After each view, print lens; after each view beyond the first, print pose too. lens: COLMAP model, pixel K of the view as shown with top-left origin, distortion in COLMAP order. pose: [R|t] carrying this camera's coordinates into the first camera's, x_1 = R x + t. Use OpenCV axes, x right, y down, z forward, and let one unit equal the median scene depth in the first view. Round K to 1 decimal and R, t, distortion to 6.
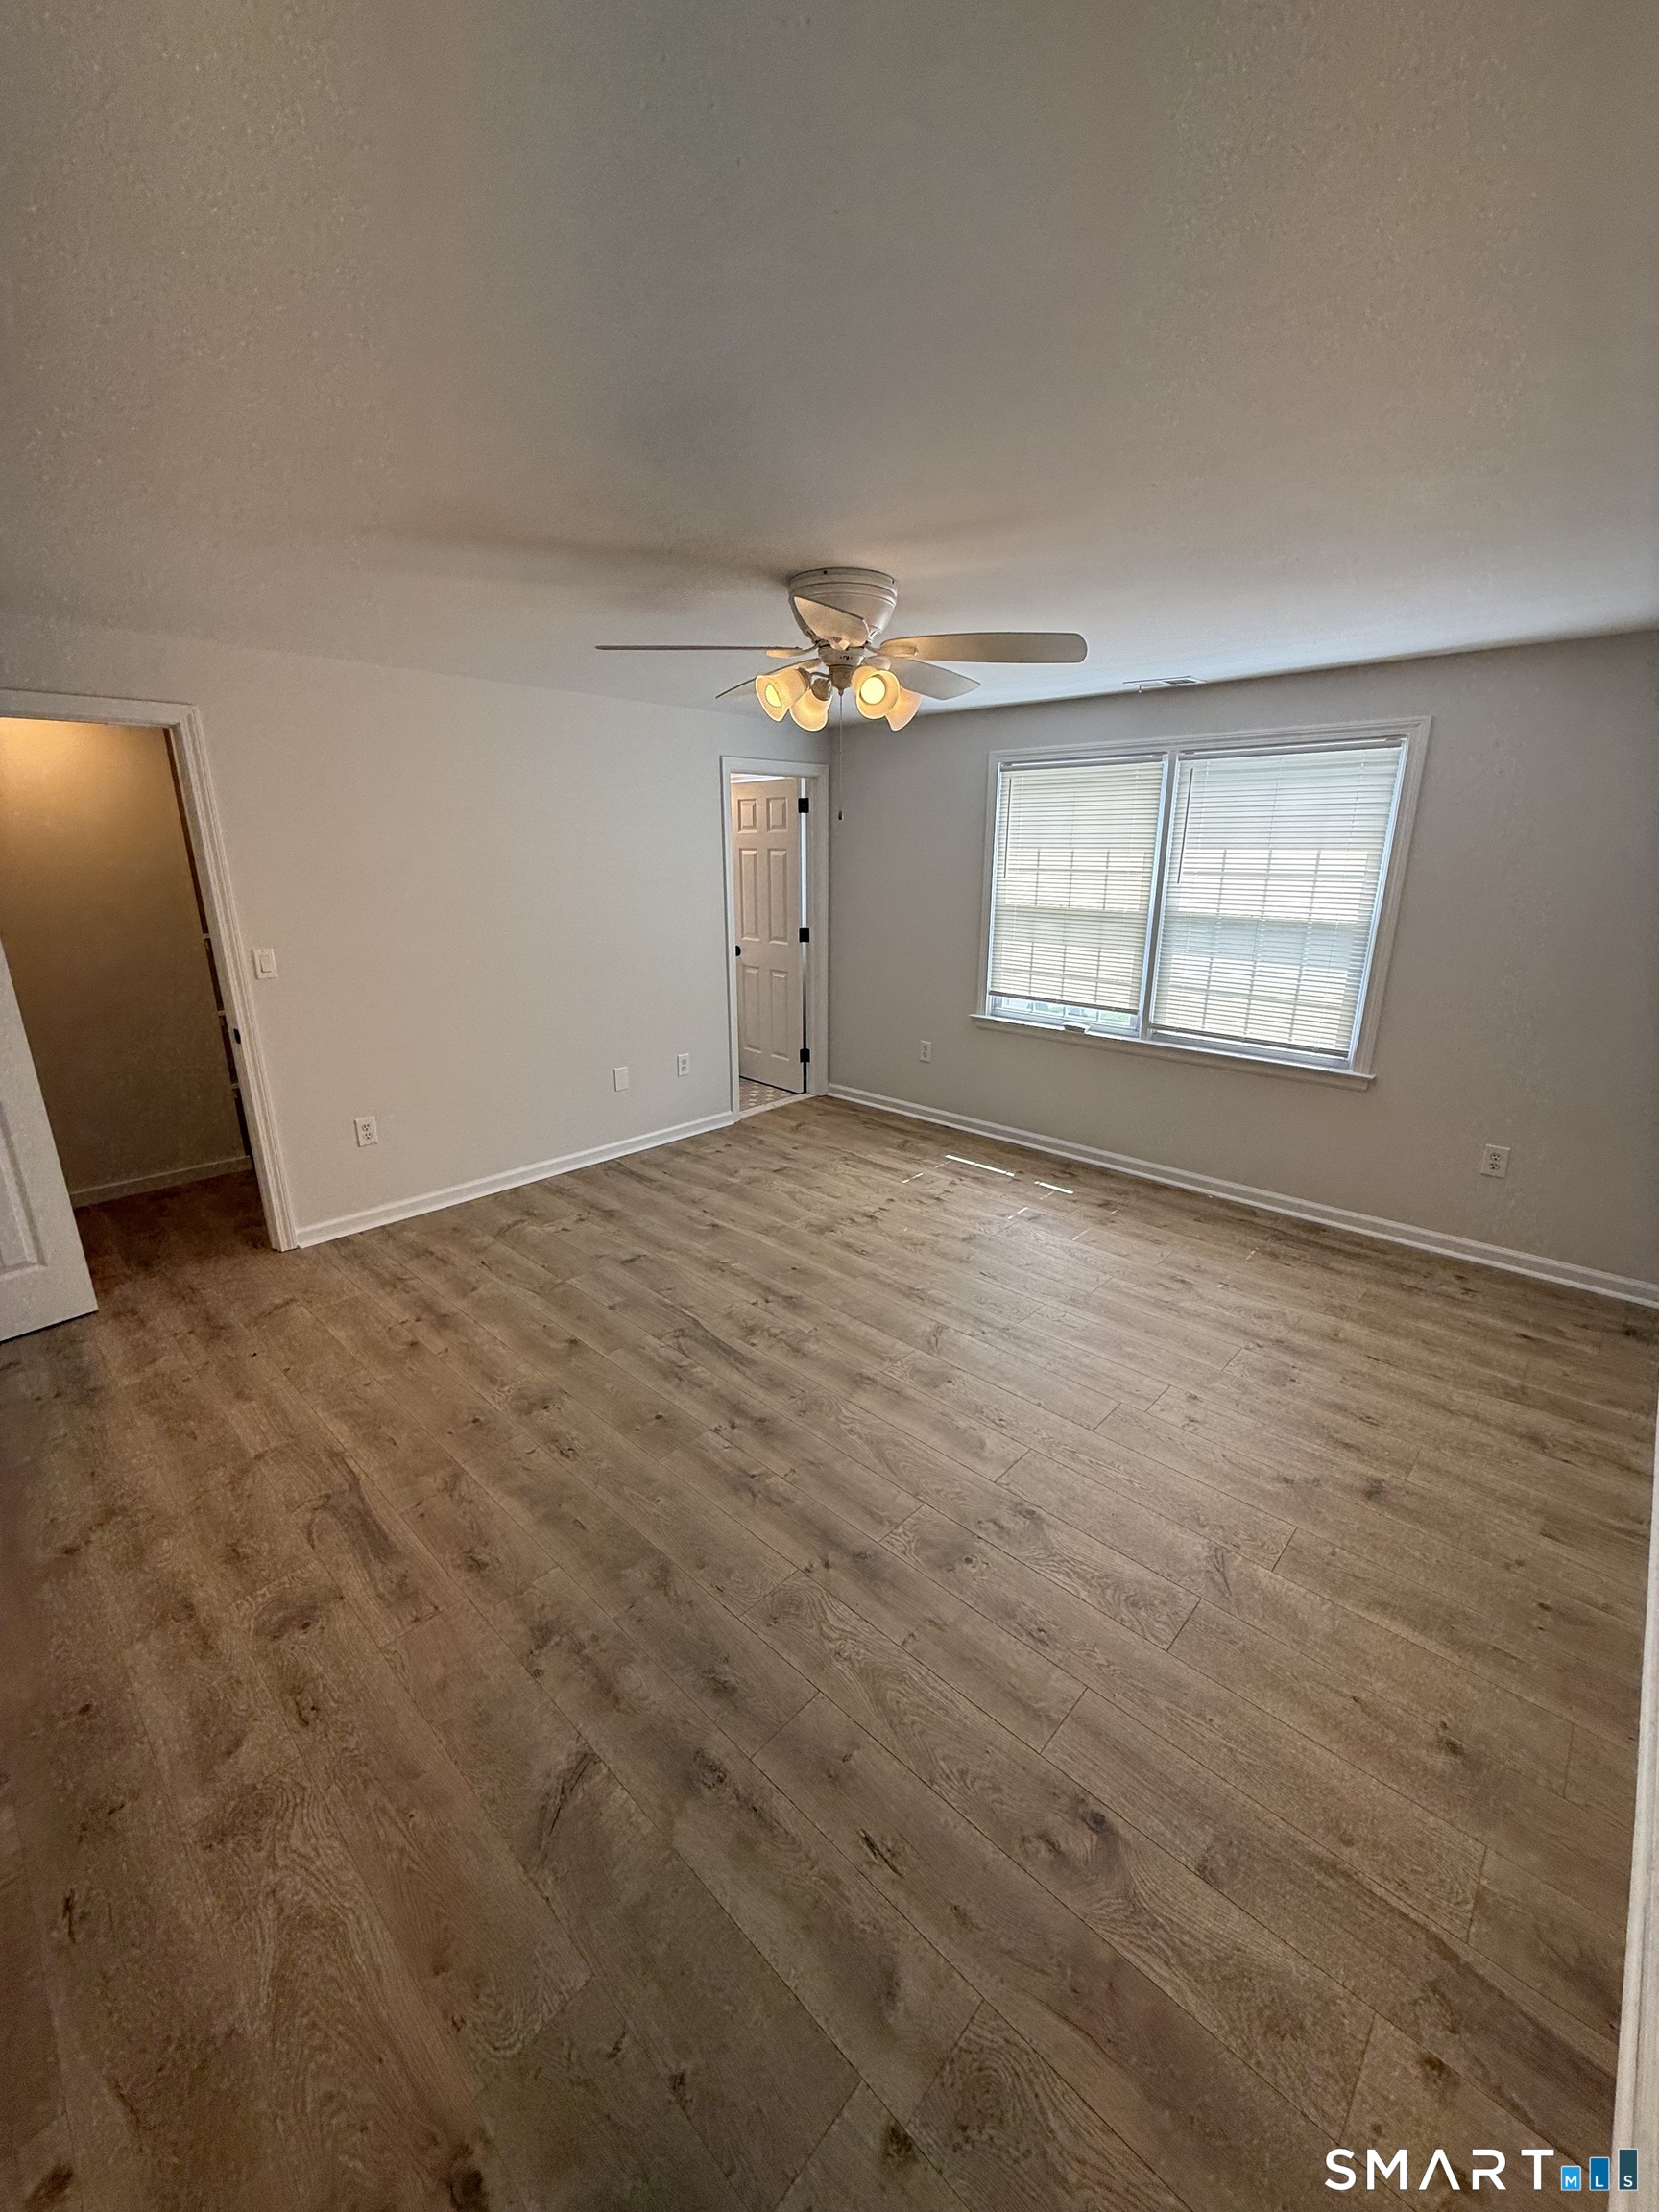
lens RADIAL K [[871.7, 0, 827.4], [0, 871.7, 1103.0], [0, 0, 1]] dist [-0.000399, 0.000423]
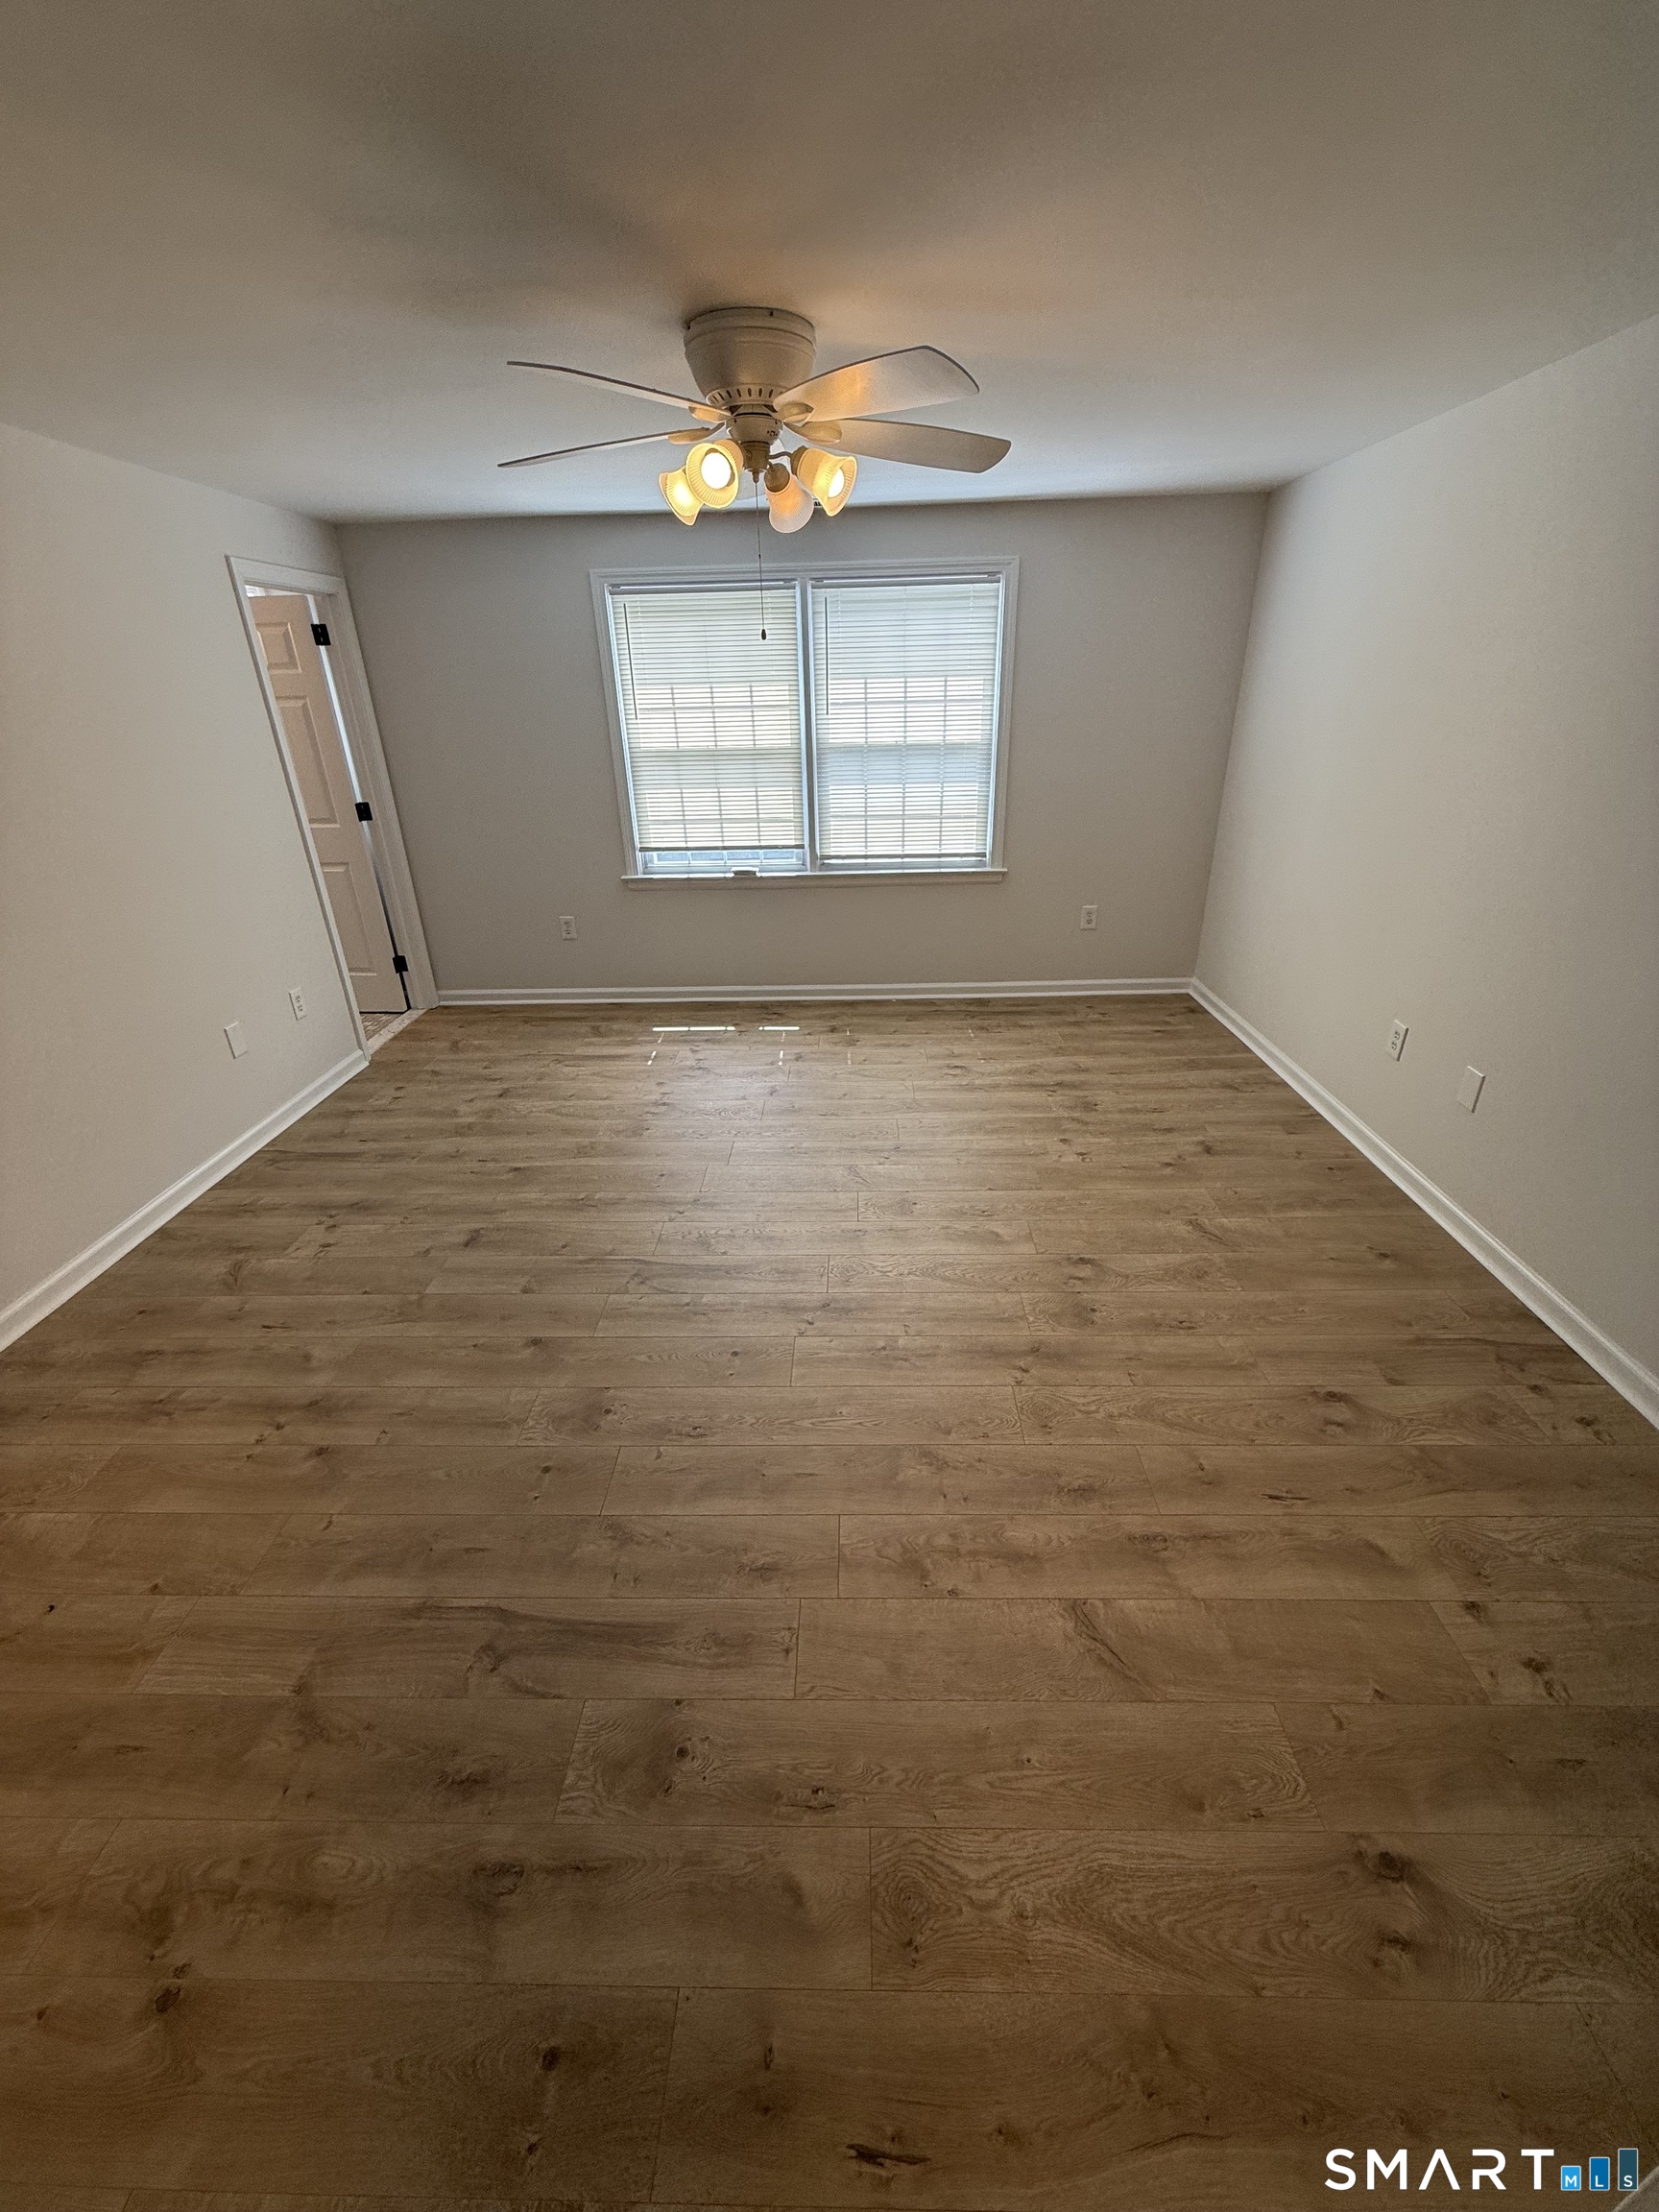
lens RADIAL K [[871.7, 0, 827.4], [0, 871.7, 1103.0], [0, 0, 1]] dist [-0.000399, 0.000423]
pose [[0.749475, -0.304748, 0.587721, -0.391053], [0.212139, 0.951491, 0.222848, -0.044012], [-0.627124, -0.042341, 0.777768, 0.174813]]
